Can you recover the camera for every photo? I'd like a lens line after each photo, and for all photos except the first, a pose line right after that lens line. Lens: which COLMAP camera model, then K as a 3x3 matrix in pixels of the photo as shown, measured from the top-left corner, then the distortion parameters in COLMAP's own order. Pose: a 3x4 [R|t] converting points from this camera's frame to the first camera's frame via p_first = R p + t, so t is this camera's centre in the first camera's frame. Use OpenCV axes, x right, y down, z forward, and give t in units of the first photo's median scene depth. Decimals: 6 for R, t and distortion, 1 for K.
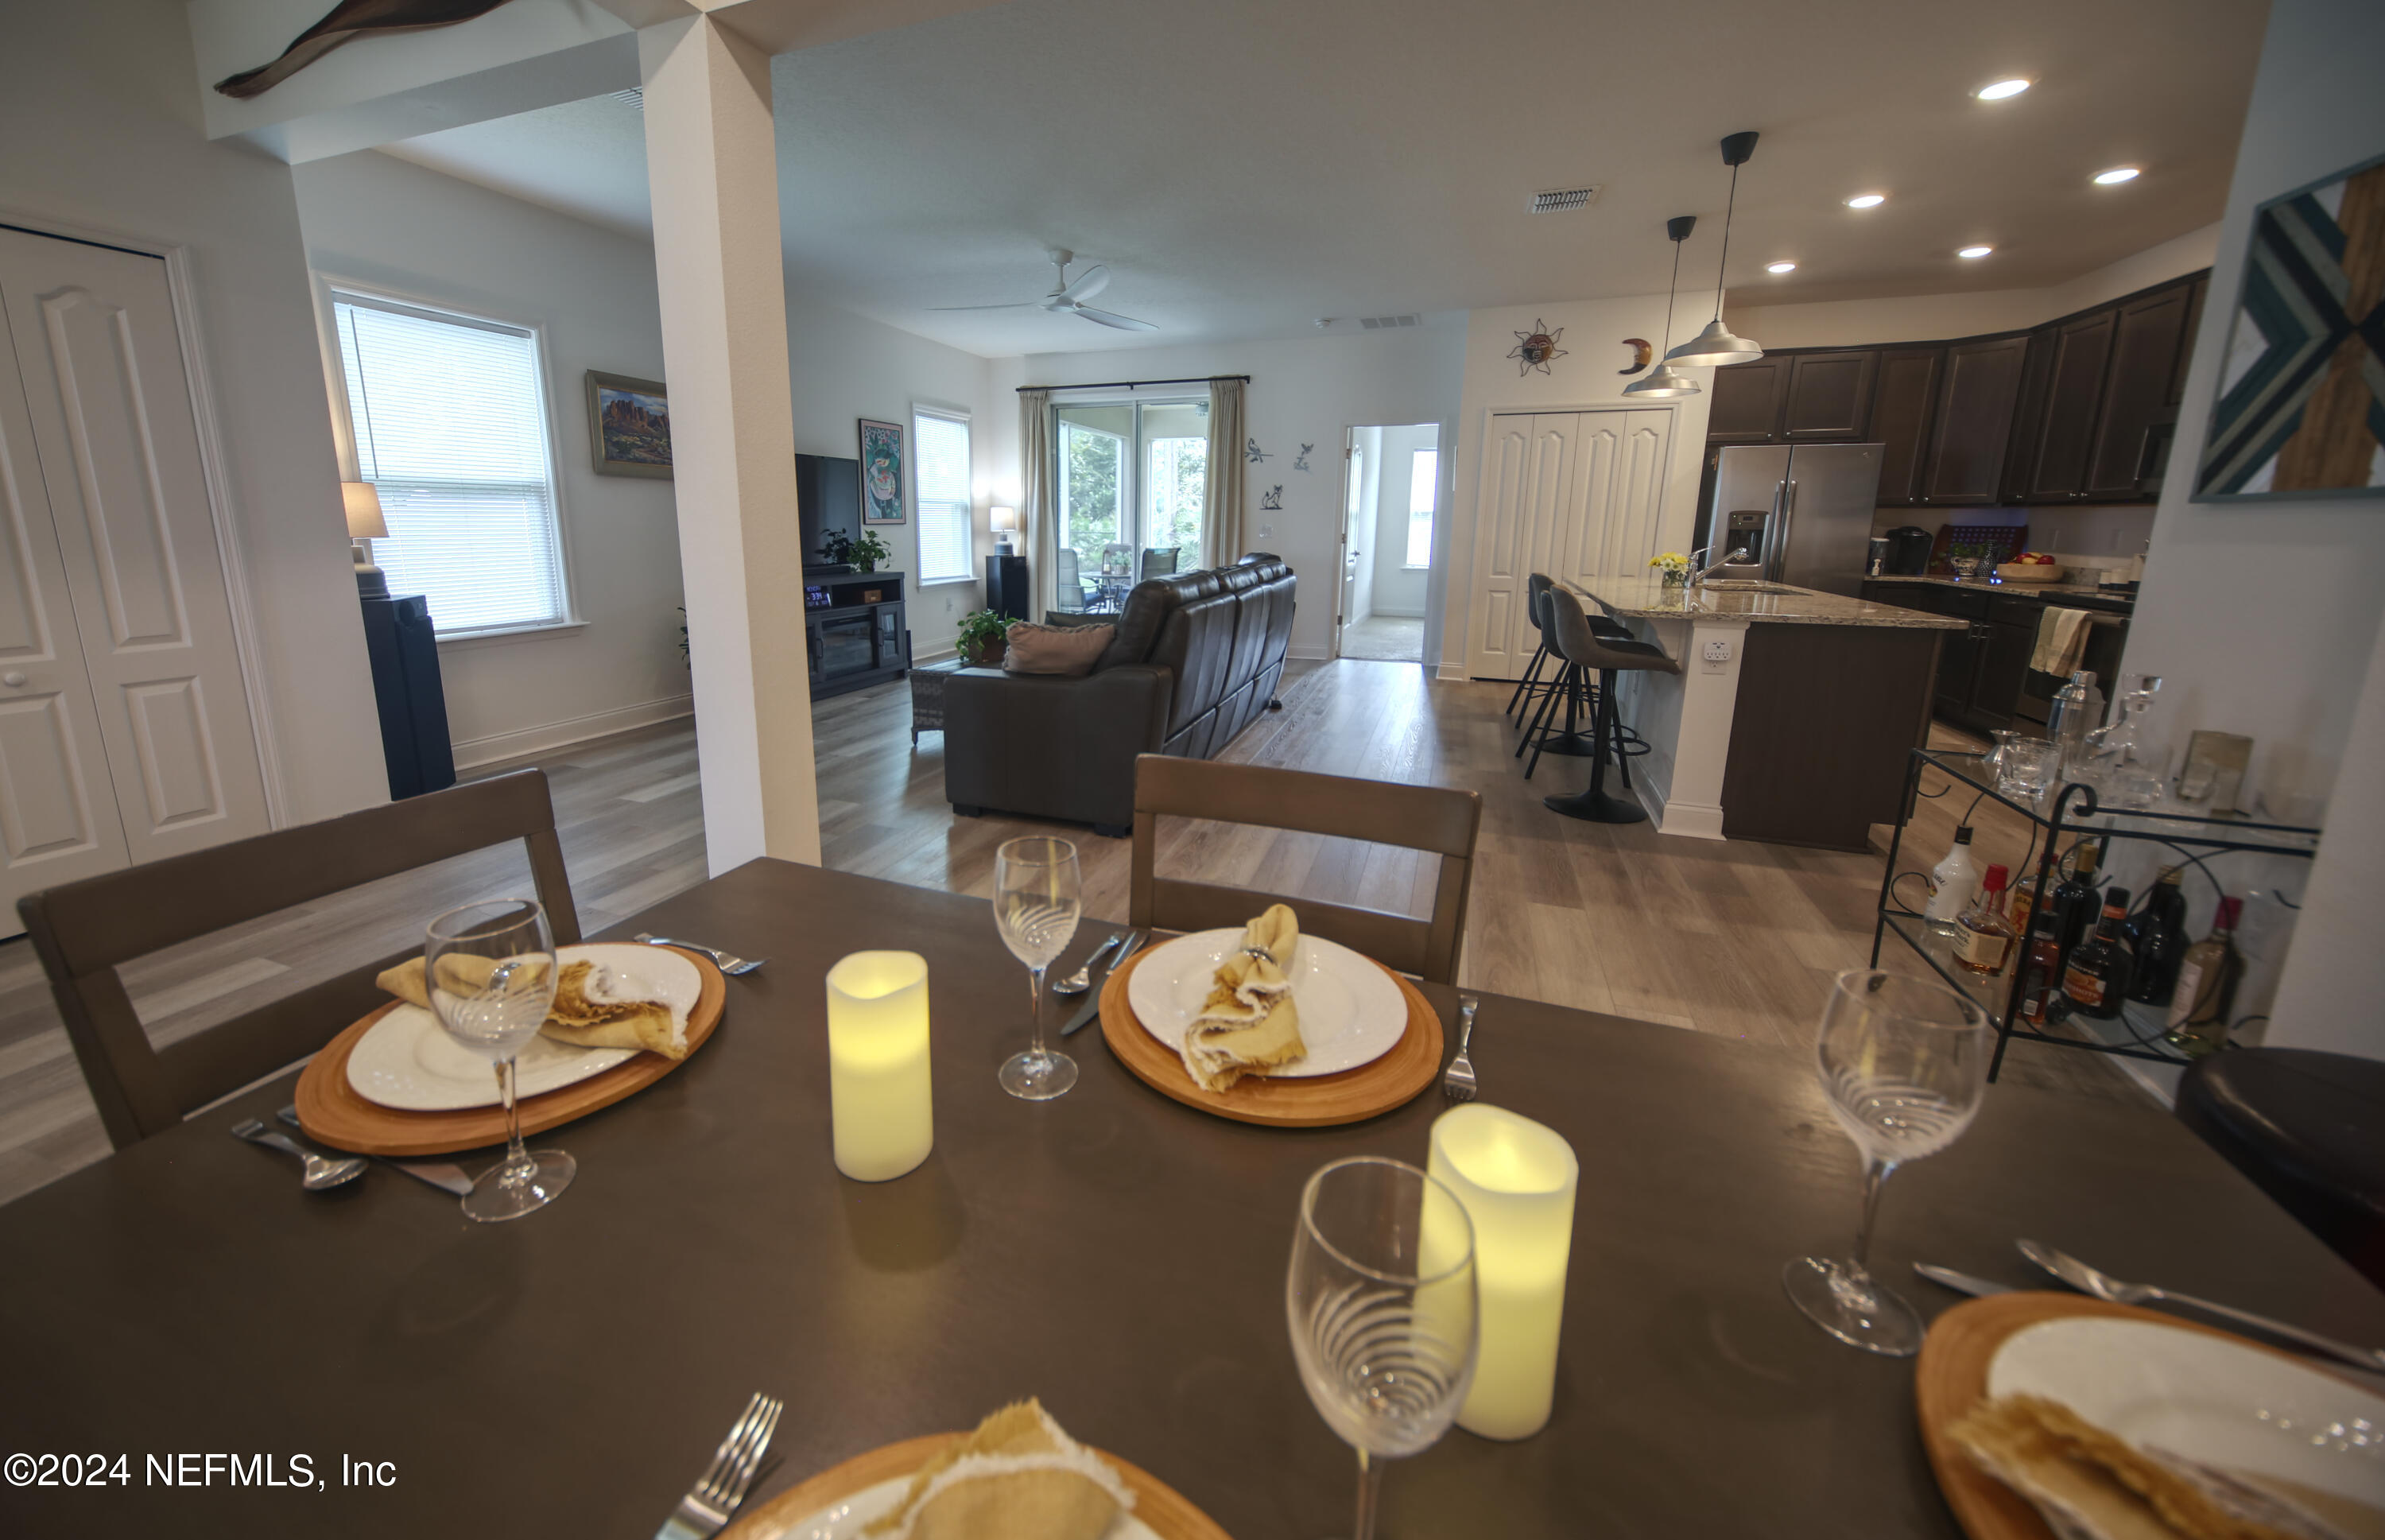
lens RADIAL K [[865.1, 0, 1113.6], [0, 865.1, 702.3], [0, 0, 1]] dist [0.001989, -0.000218]
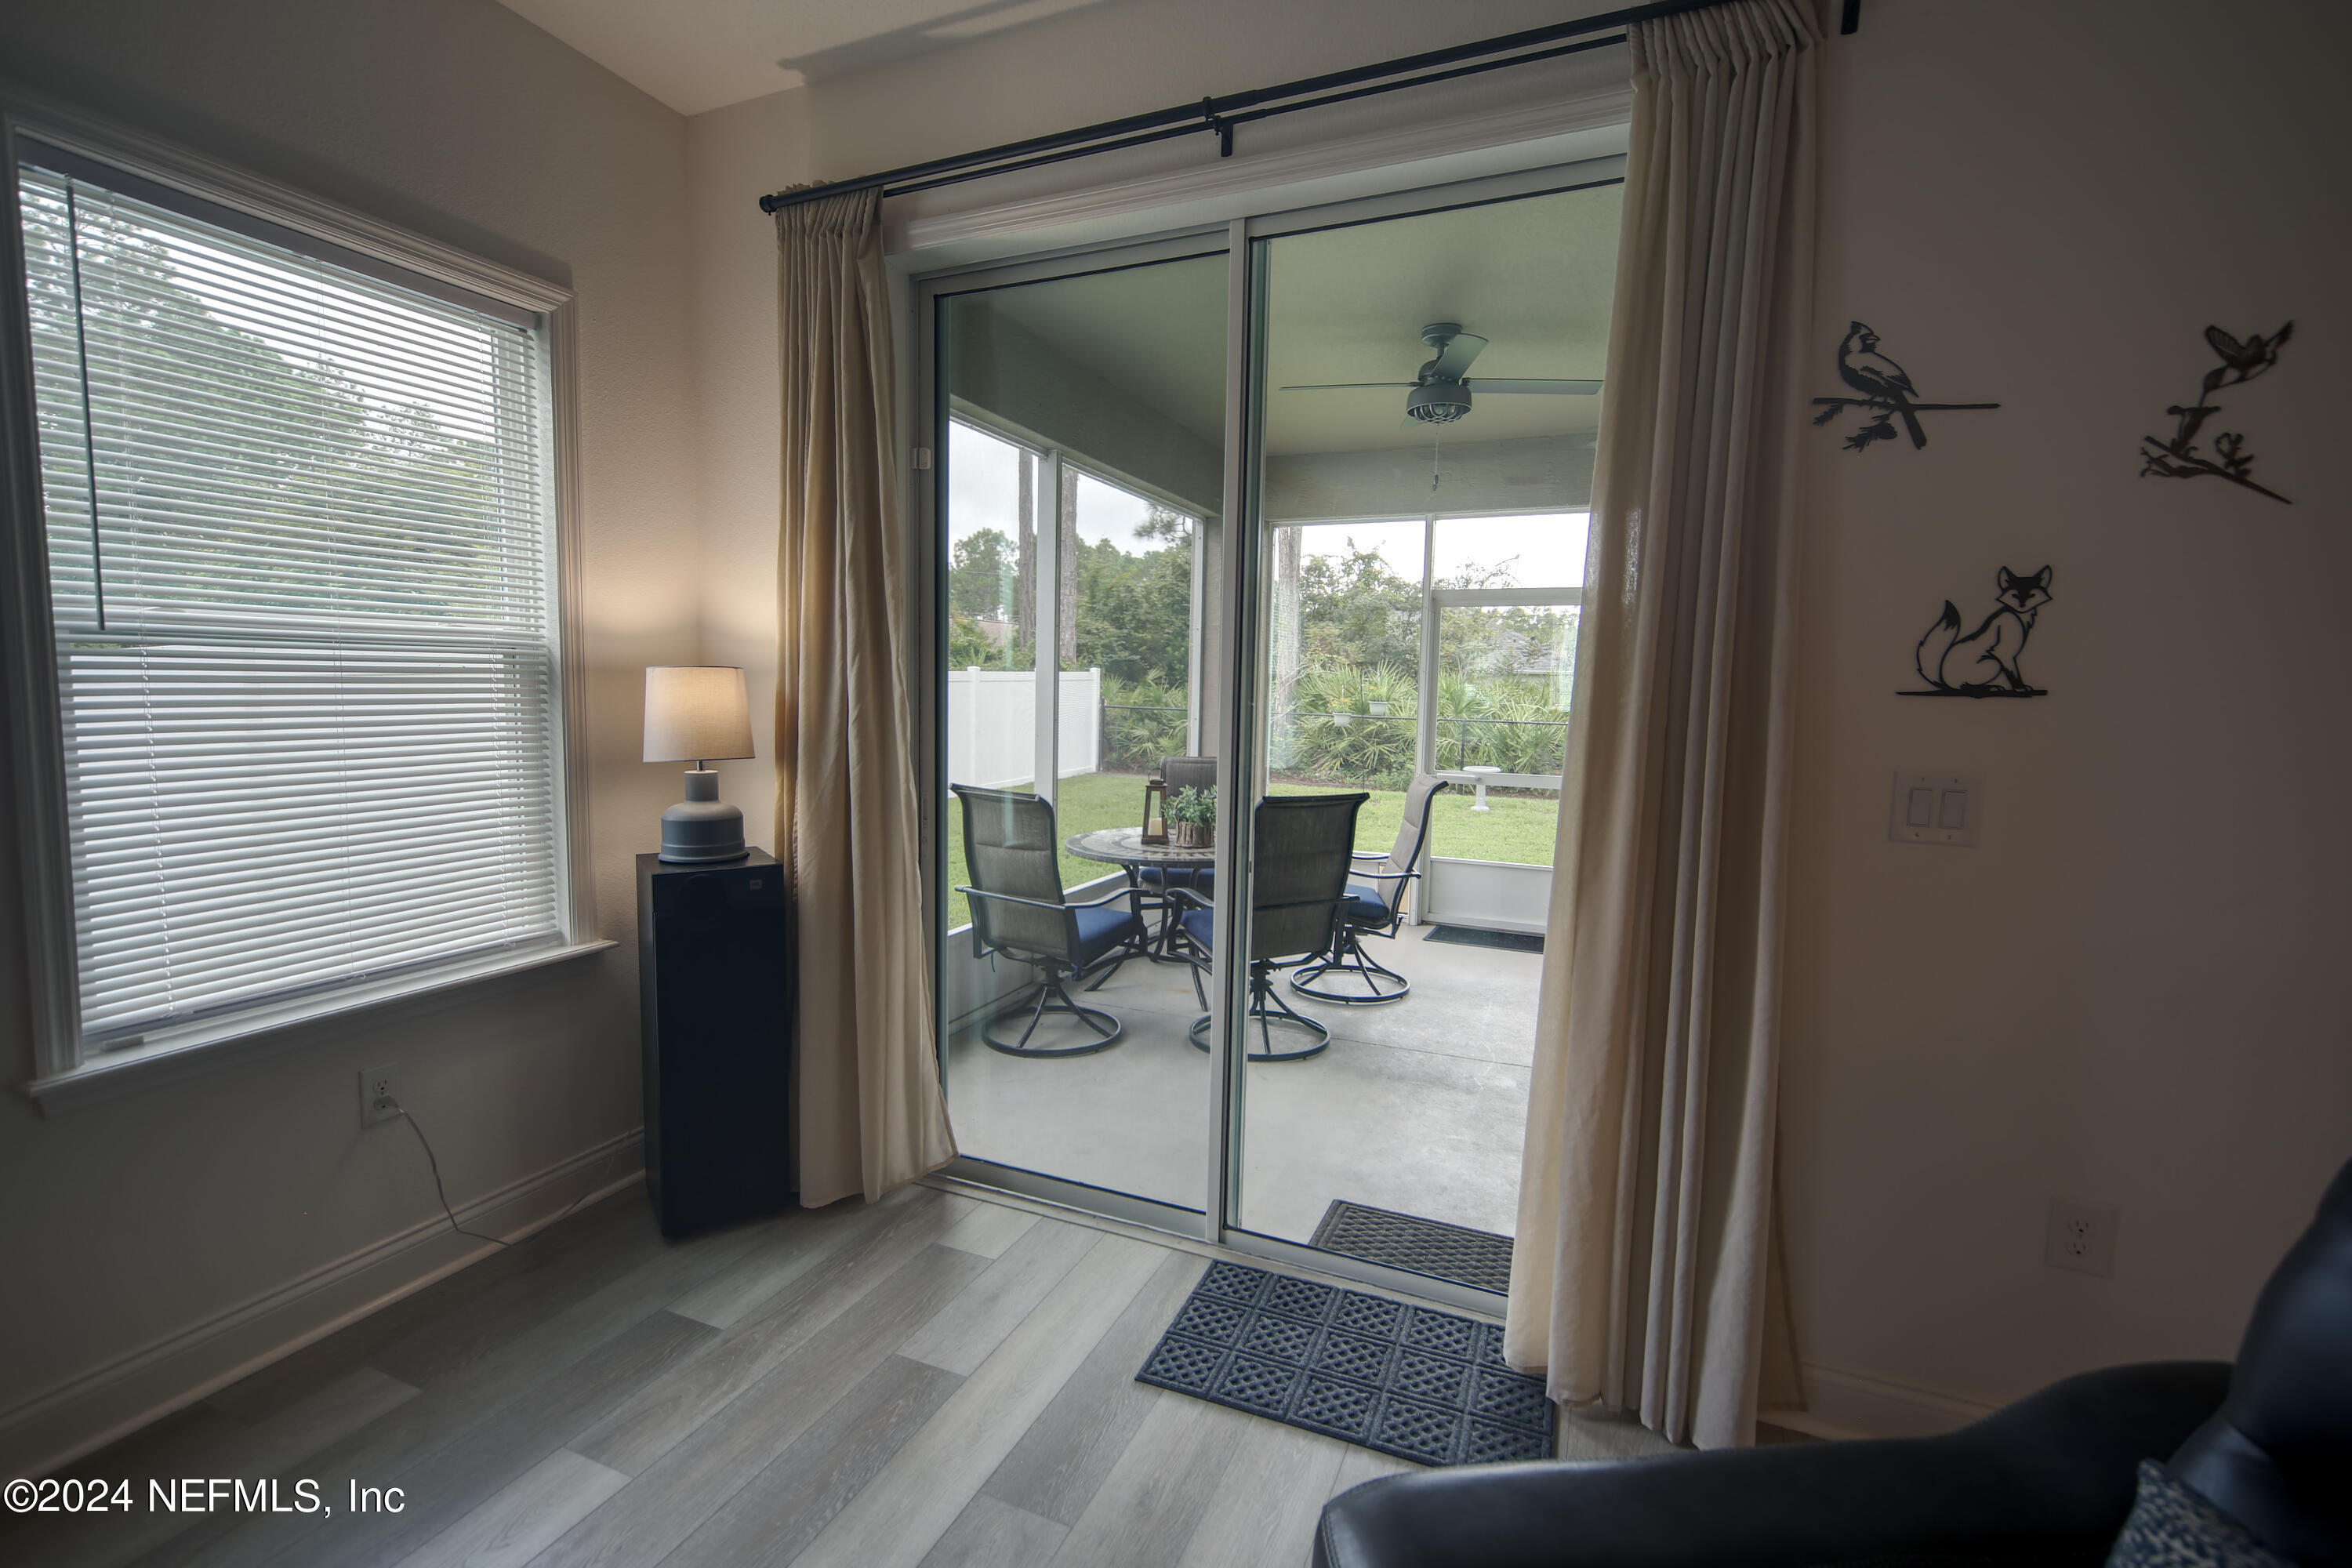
lens RADIAL K [[1026.9, 0, 1183.2], [0, 1026.9, 786.7], [0, 0, 1]] dist [0.009814, -0.002738]
pose [[0.999619, 0.016513, -0.022135, 0.022265], [-0.018860, 0.993708, -0.110398, -0.206350], [0.020173, 0.110774, 0.993641, 0.912976]]
